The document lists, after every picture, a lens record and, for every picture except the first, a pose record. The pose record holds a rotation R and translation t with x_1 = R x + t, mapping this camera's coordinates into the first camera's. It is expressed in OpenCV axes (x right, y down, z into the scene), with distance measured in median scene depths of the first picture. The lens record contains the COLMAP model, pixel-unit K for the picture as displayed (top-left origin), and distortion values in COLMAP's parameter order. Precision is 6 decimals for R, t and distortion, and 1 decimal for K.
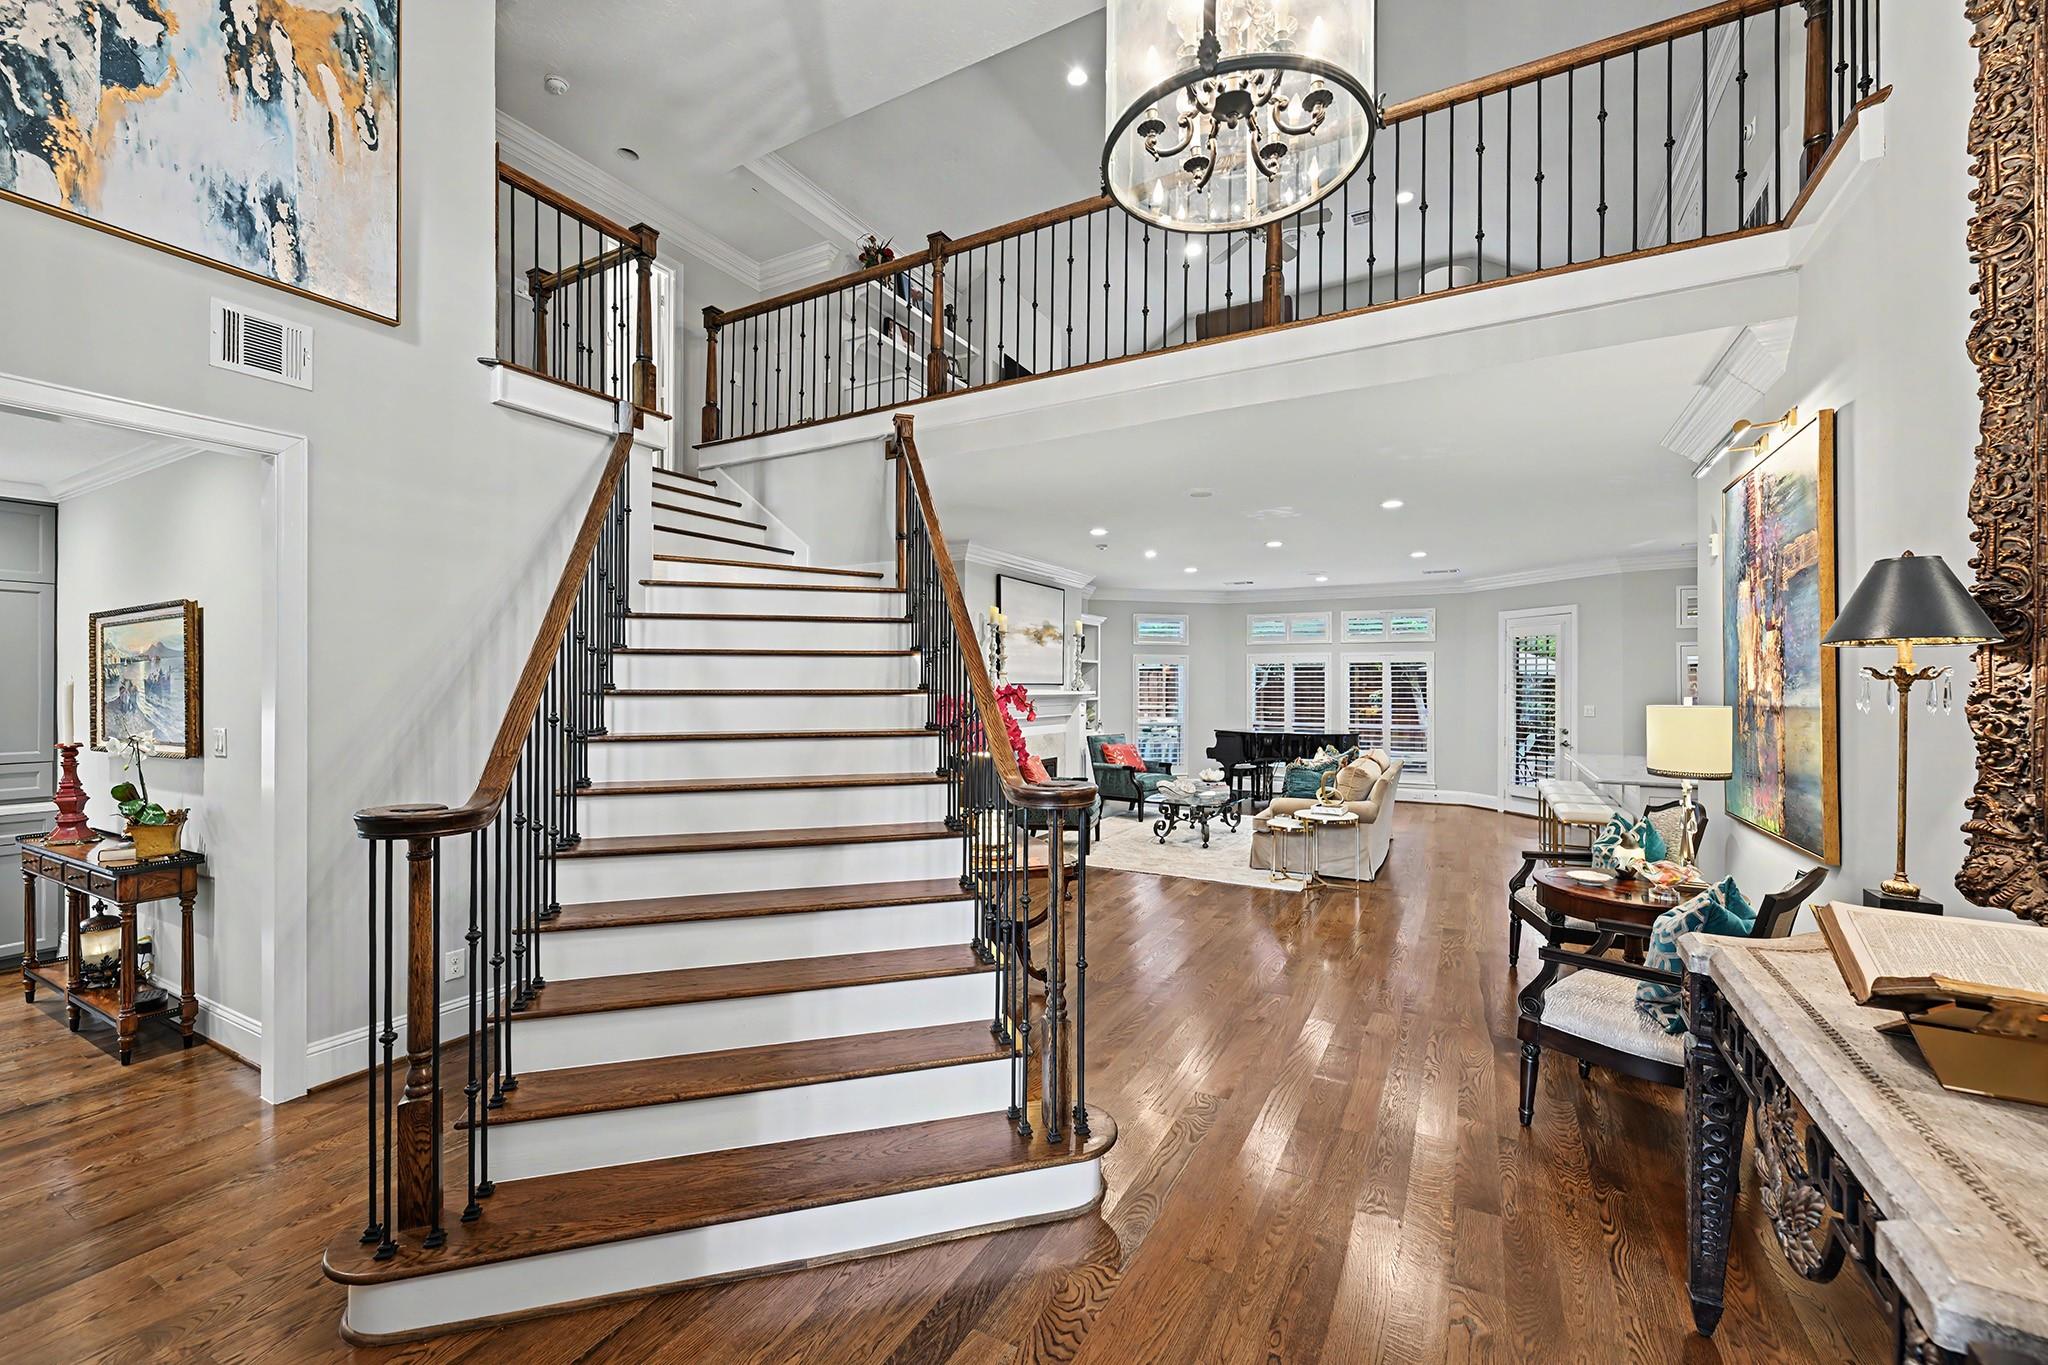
lens RADIAL K [[850.5, 0, 1010.1], [0, 850.5, 684.2], [0, 0, 1]] dist [0.002747, 0.000091]
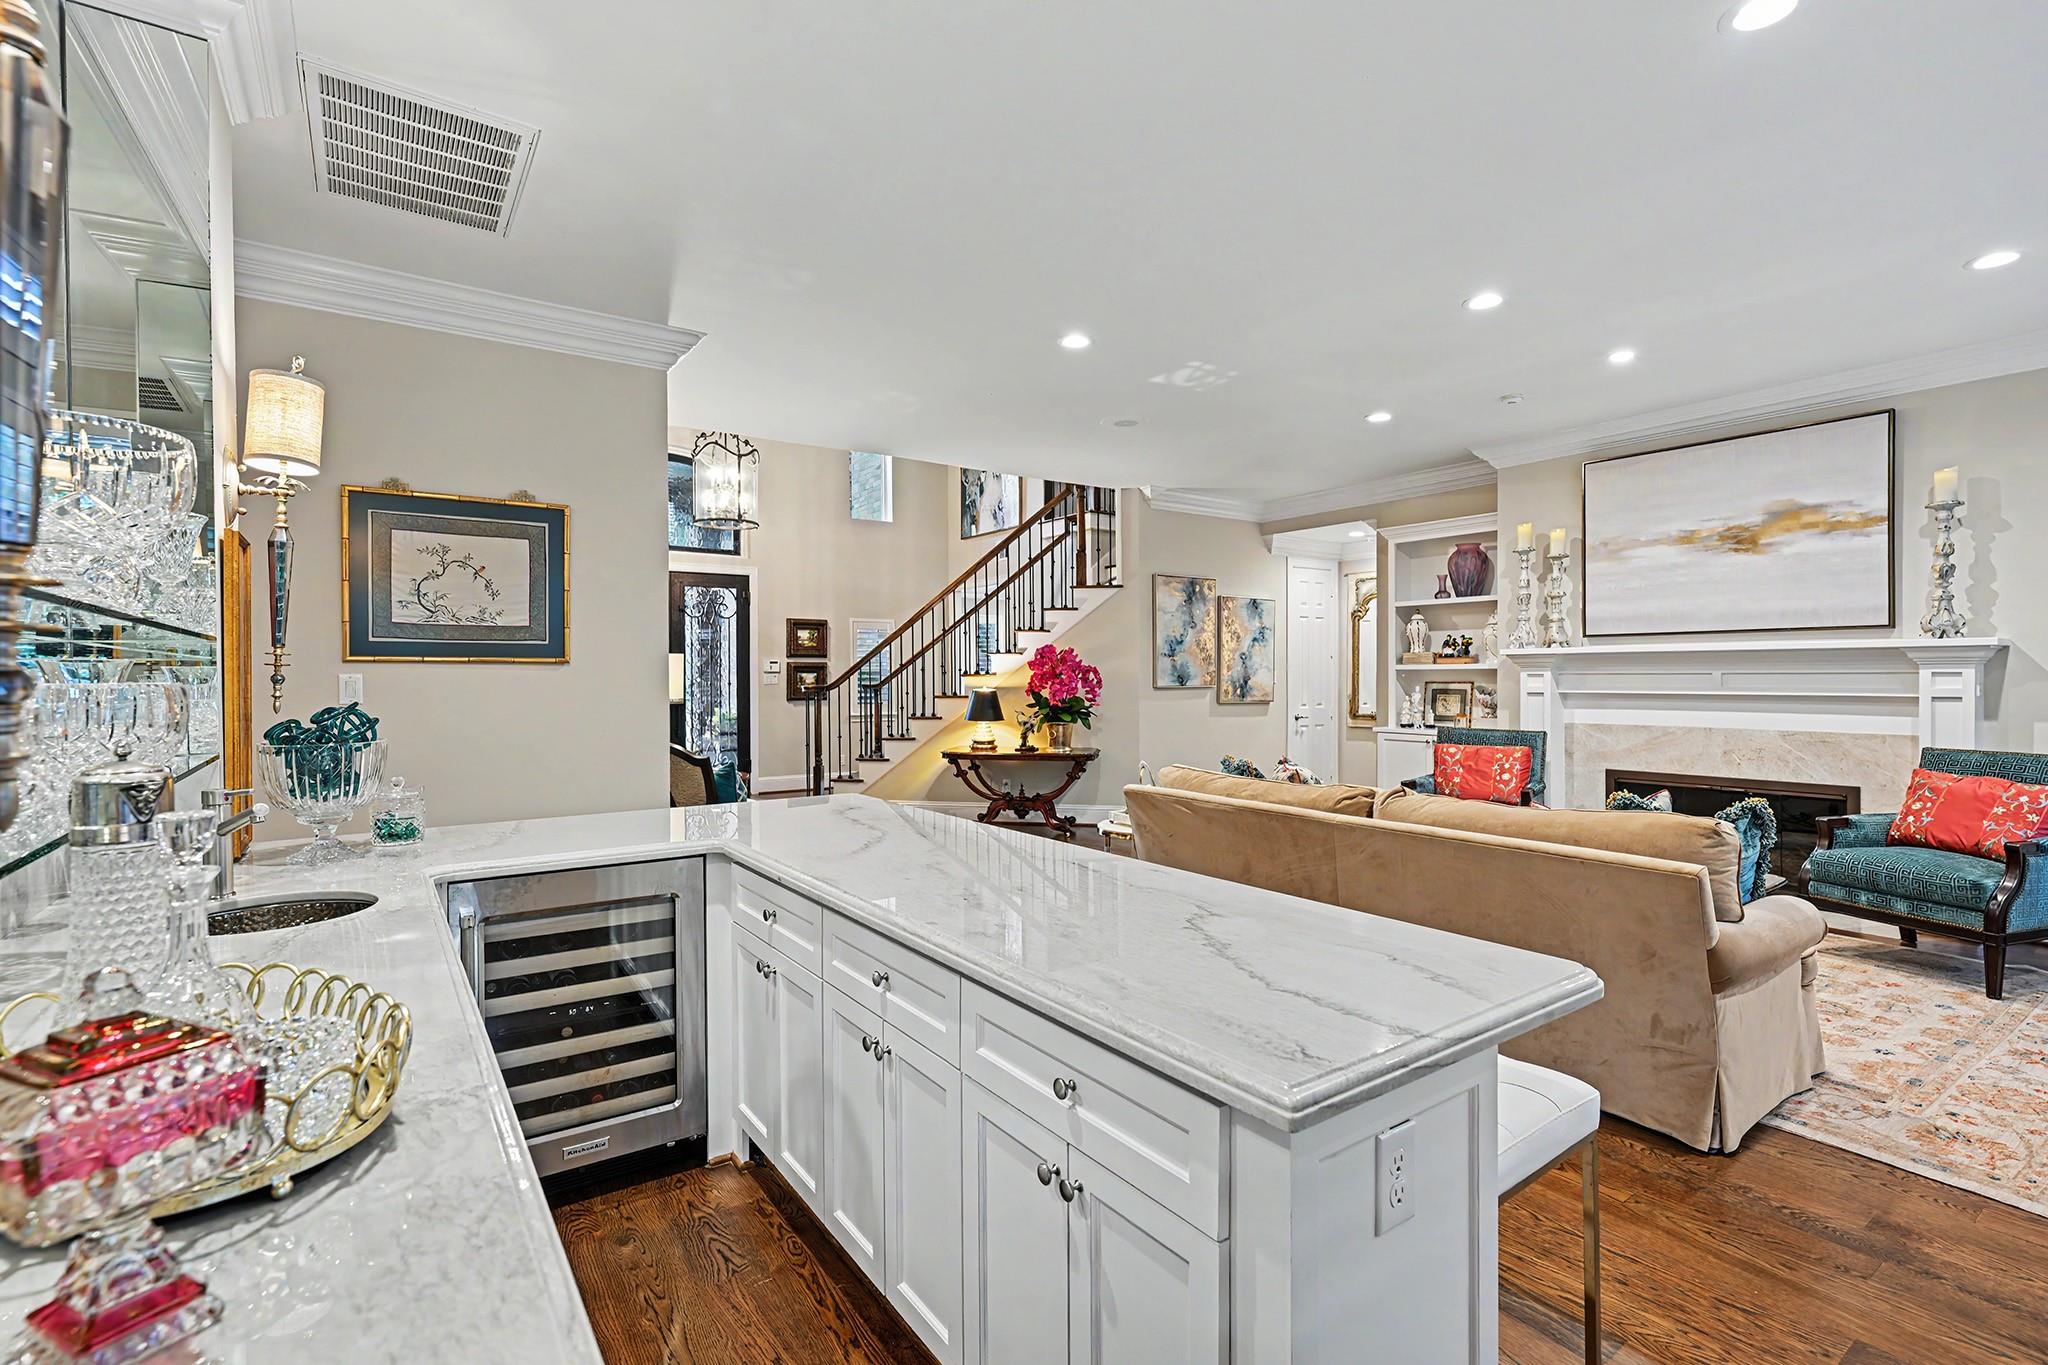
lens RADIAL K [[929.5, 0, 1009.5], [0, 929.5, 678.1], [0, 0, 1]] dist [0.000088, -0.000234]
pose [[-0.445105, 0.004814, -0.895466, 0.671597], [0.007857, 0.999968, 0.001470, 0.022209], [0.895444, -0.006381, -0.445128, 0.775713]]
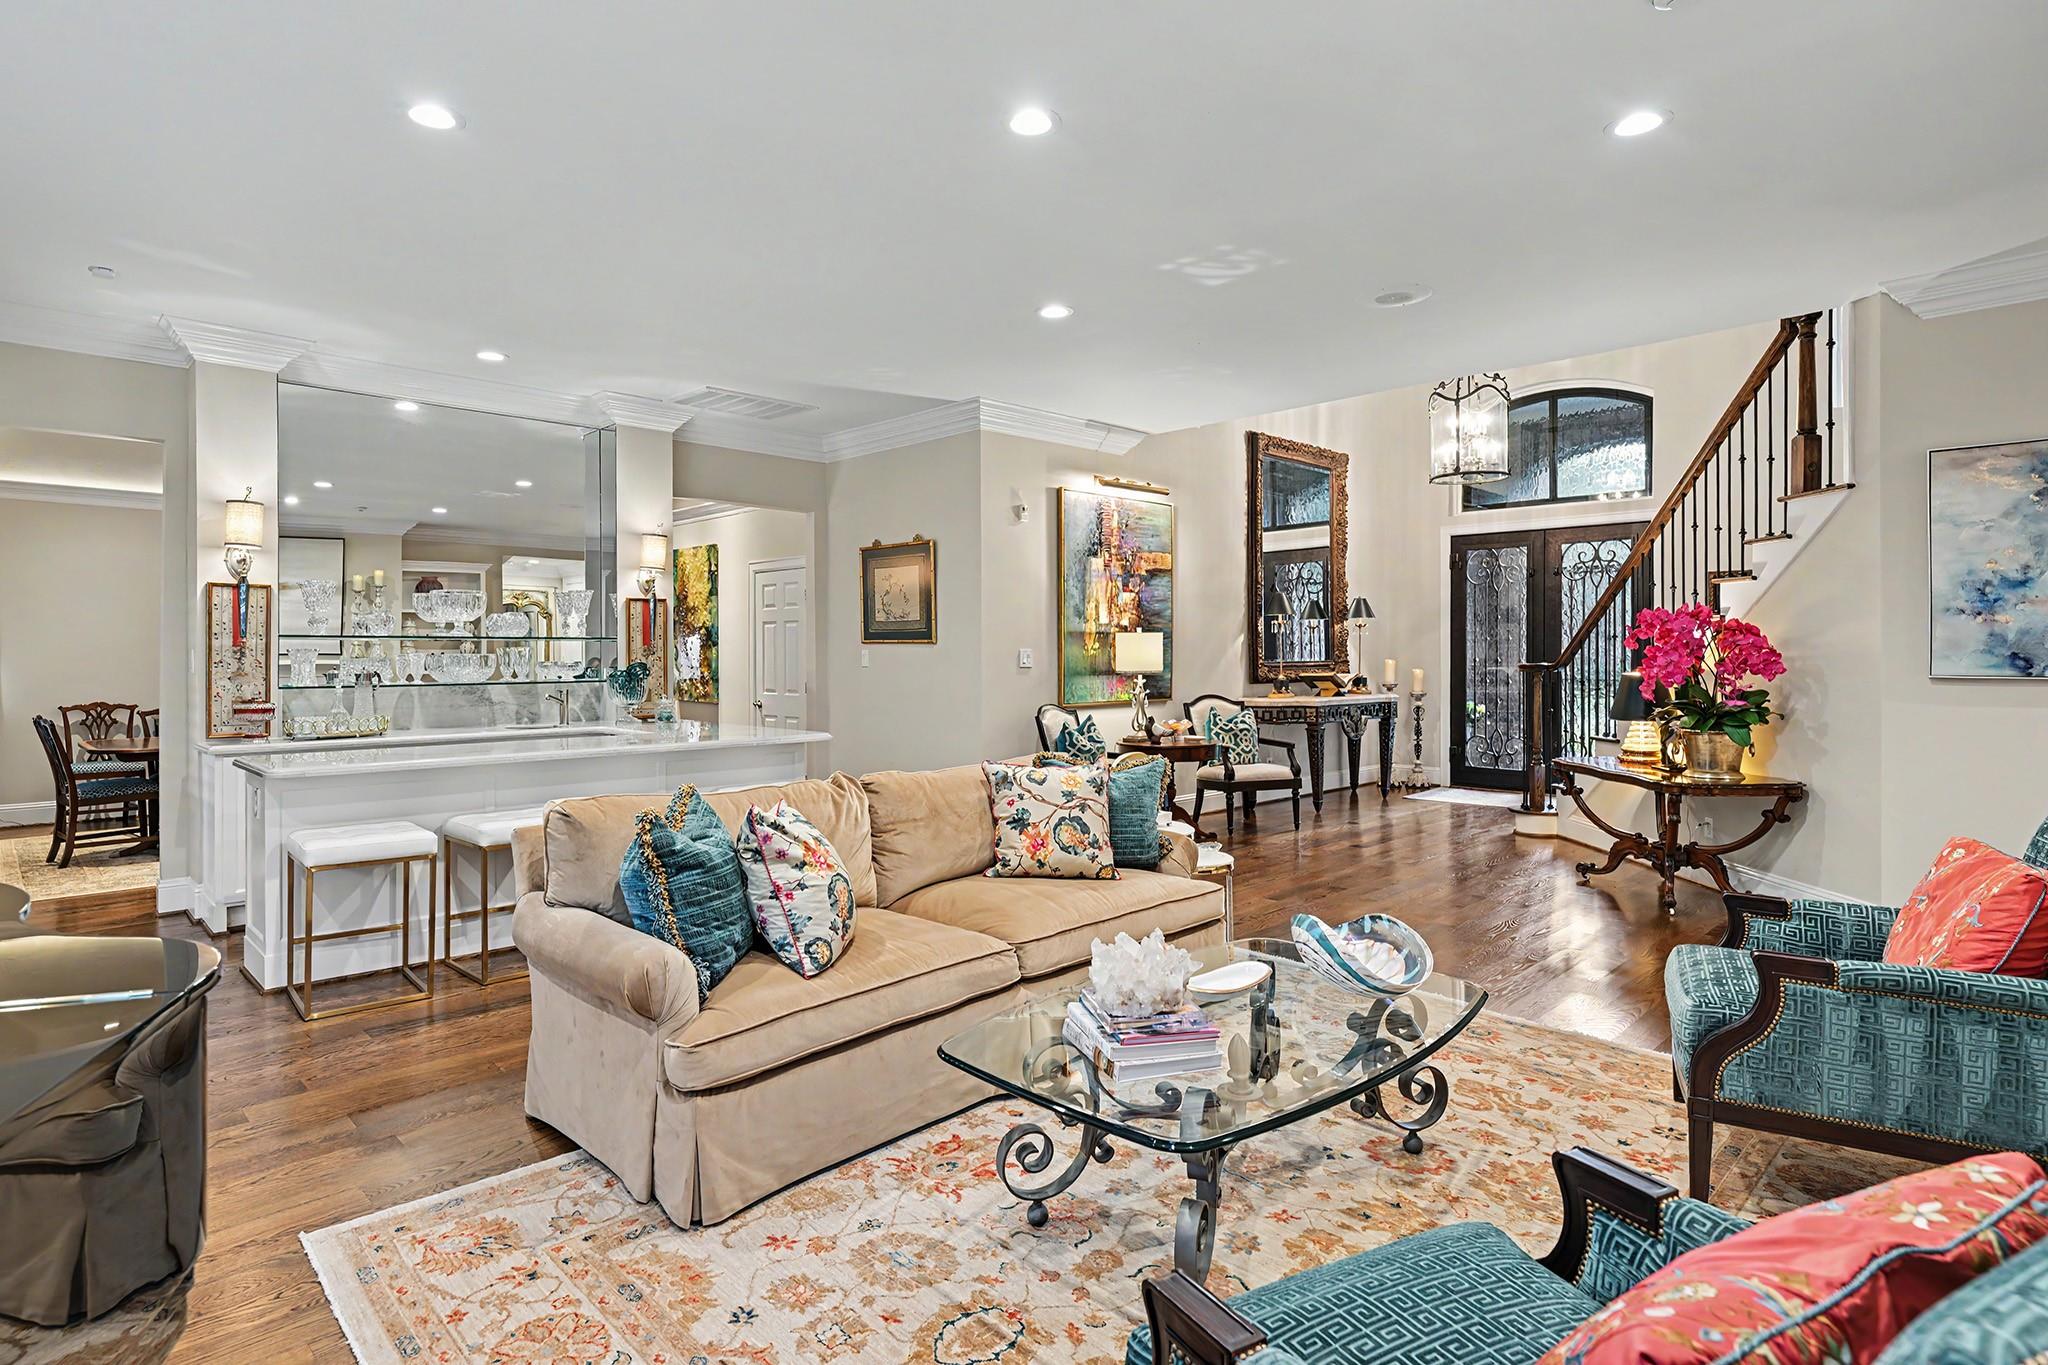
lens RADIAL K [[1048.9, 0, 990.4], [0, 1048.9, 651.0], [0, 0, 1]] dist [-0.003013, 0.001061]
pose [[-0.957532, 0.000824, 0.288326, 0.166711], [-0.000519, 0.999989, -0.004581, 0.023513], [-0.288327, -0.004536, -0.957521, 1.073778]]
